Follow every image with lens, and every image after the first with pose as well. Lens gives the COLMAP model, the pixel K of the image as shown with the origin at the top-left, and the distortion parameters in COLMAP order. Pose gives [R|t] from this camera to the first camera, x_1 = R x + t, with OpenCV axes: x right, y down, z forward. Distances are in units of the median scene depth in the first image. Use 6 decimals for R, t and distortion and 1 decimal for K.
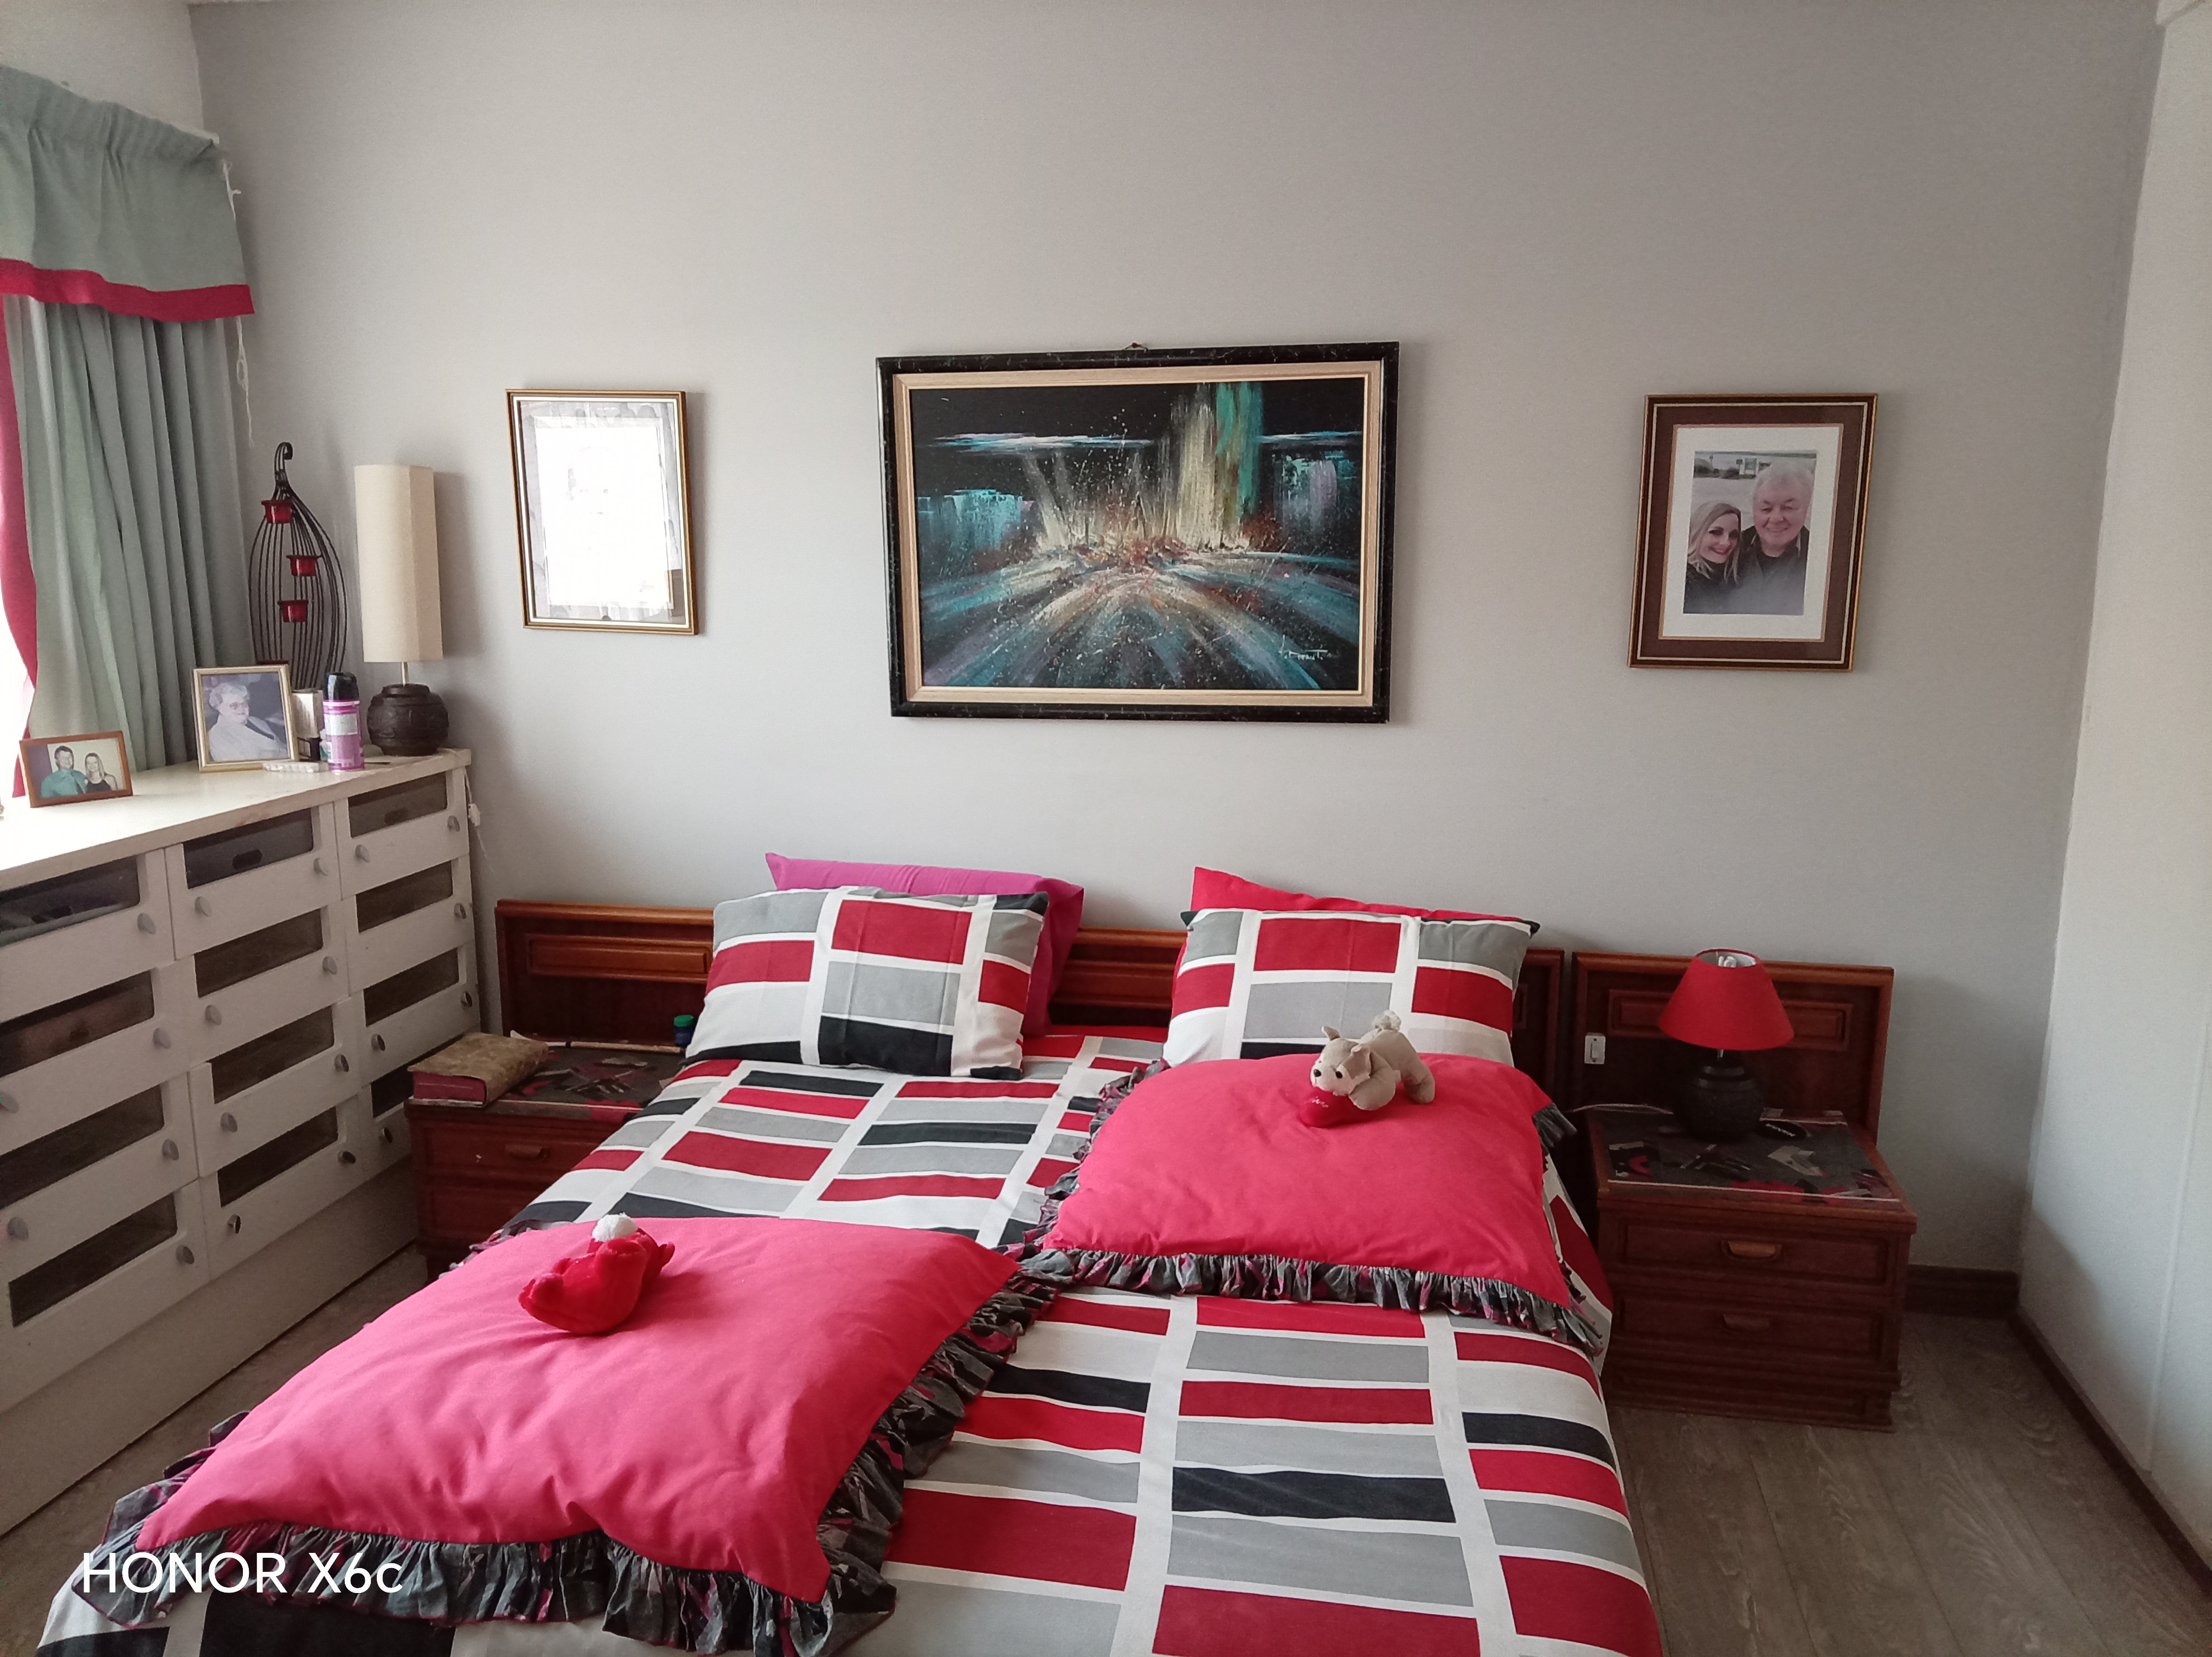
lens RADIAL K [[1627.3, 0, 1113.8], [0, 1627.3, 821.9], [0, 0, 1]] dist [0.059043, -0.140781]
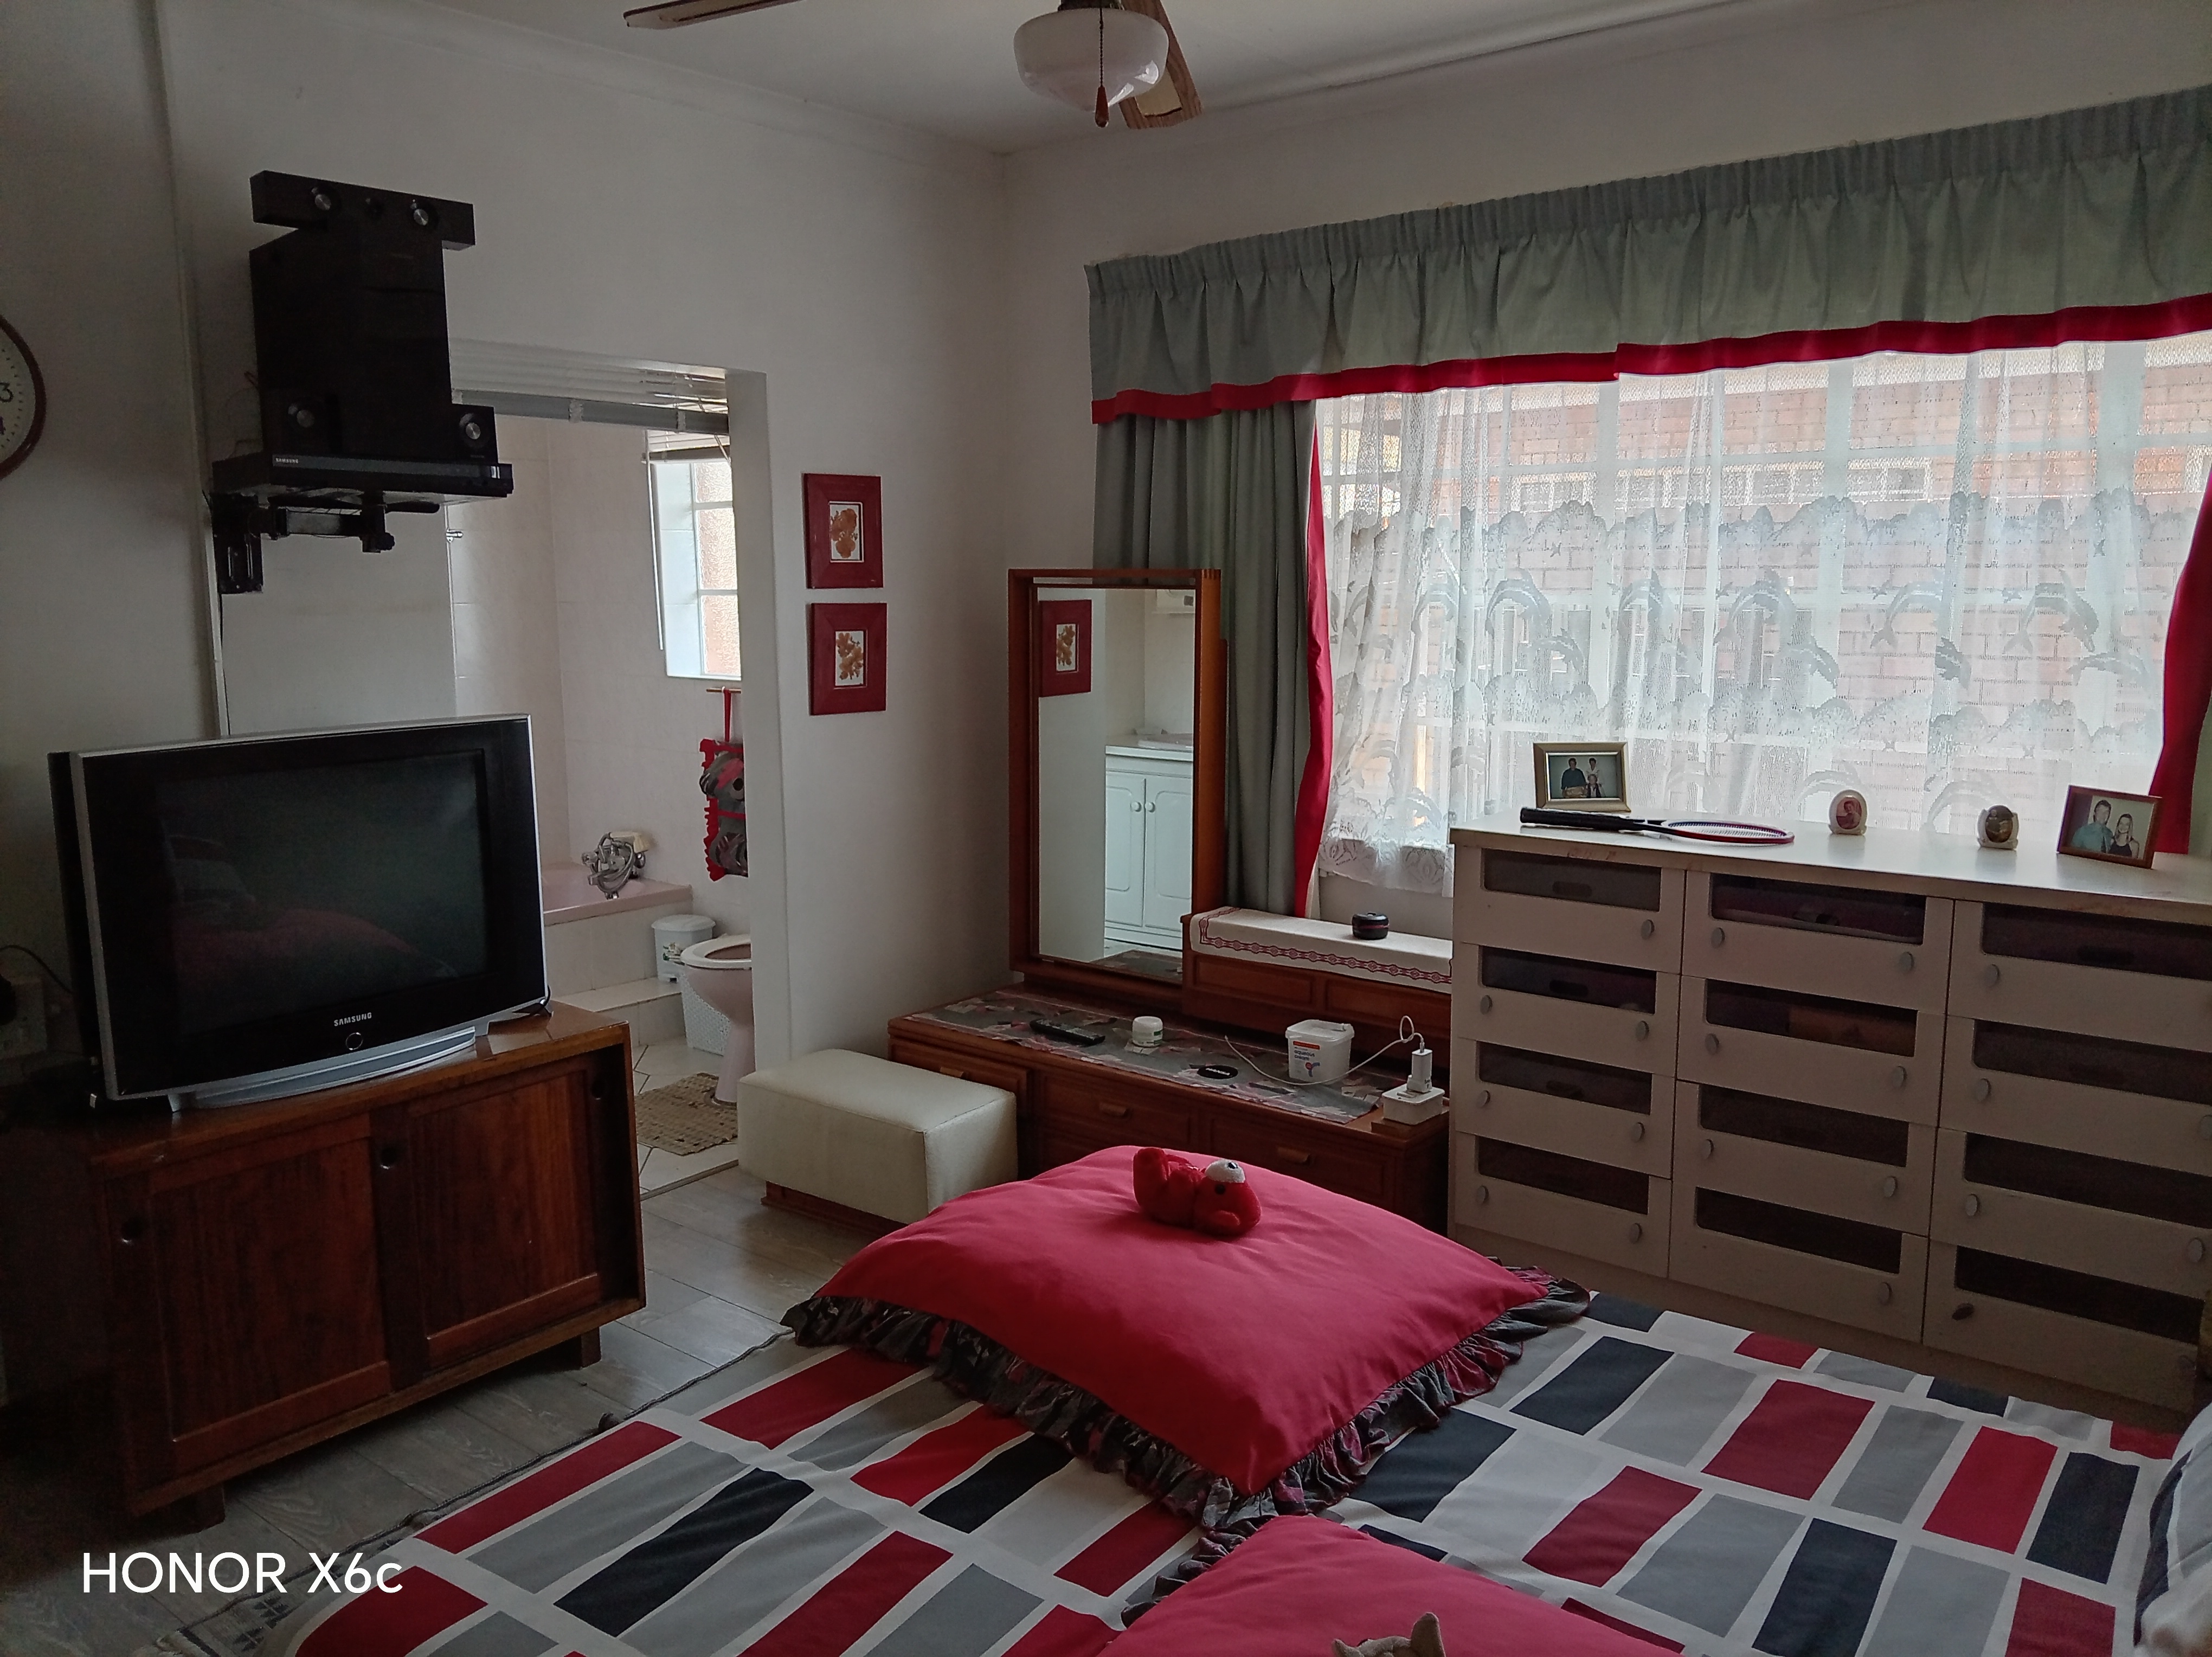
lens RADIAL K [[1663.2, 0, 1117.5], [0, 1663.2, 805.0], [0, 0, 1]] dist [0.053714, -0.120258]
pose [[-0.468135, 0.124921, -0.874782, 0.458106], [-0.157961, 0.962182, 0.221933, -0.159065], [0.869424, 0.242076, -0.430699, 0.855108]]
